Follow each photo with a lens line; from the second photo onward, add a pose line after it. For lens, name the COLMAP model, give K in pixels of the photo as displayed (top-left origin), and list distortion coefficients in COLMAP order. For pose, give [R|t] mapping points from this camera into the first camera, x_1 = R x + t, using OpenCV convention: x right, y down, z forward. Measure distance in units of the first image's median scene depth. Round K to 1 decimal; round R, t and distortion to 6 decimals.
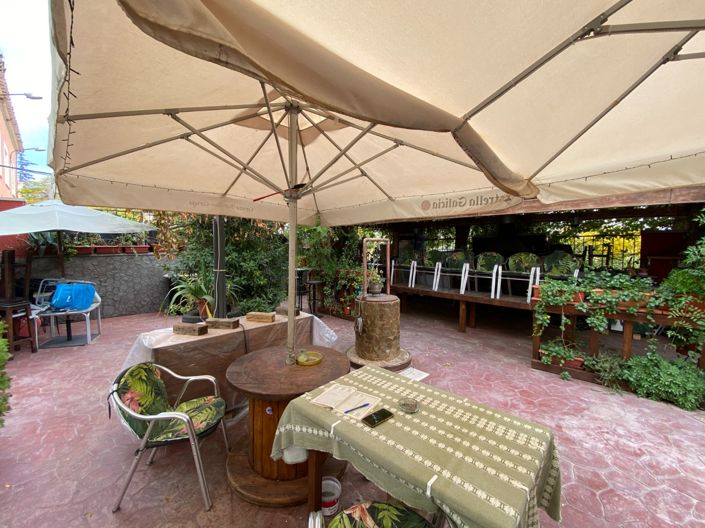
lens RADIAL K [[284.8, 0, 352.5], [0, 284.8, 264.0], [0, 0, 1]] dist [0.019025, -0.020105]
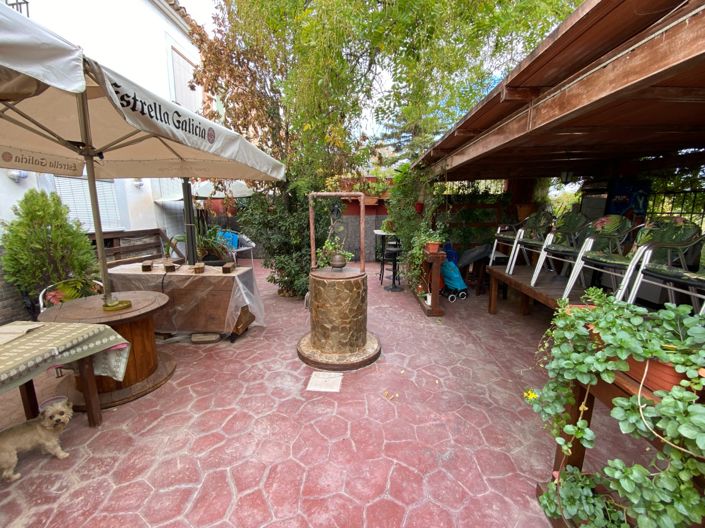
lens RADIAL K [[284.8, 0, 352.5], [0, 284.8, 264.0], [0, 0, 1]] dist [0.019025, -0.020105]
pose [[0.622780, 0.126334, -0.772130, 0.566997], [-0.025937, 0.989669, 0.141006, -0.017400], [0.781967, -0.067789, 0.619623, 0.437068]]
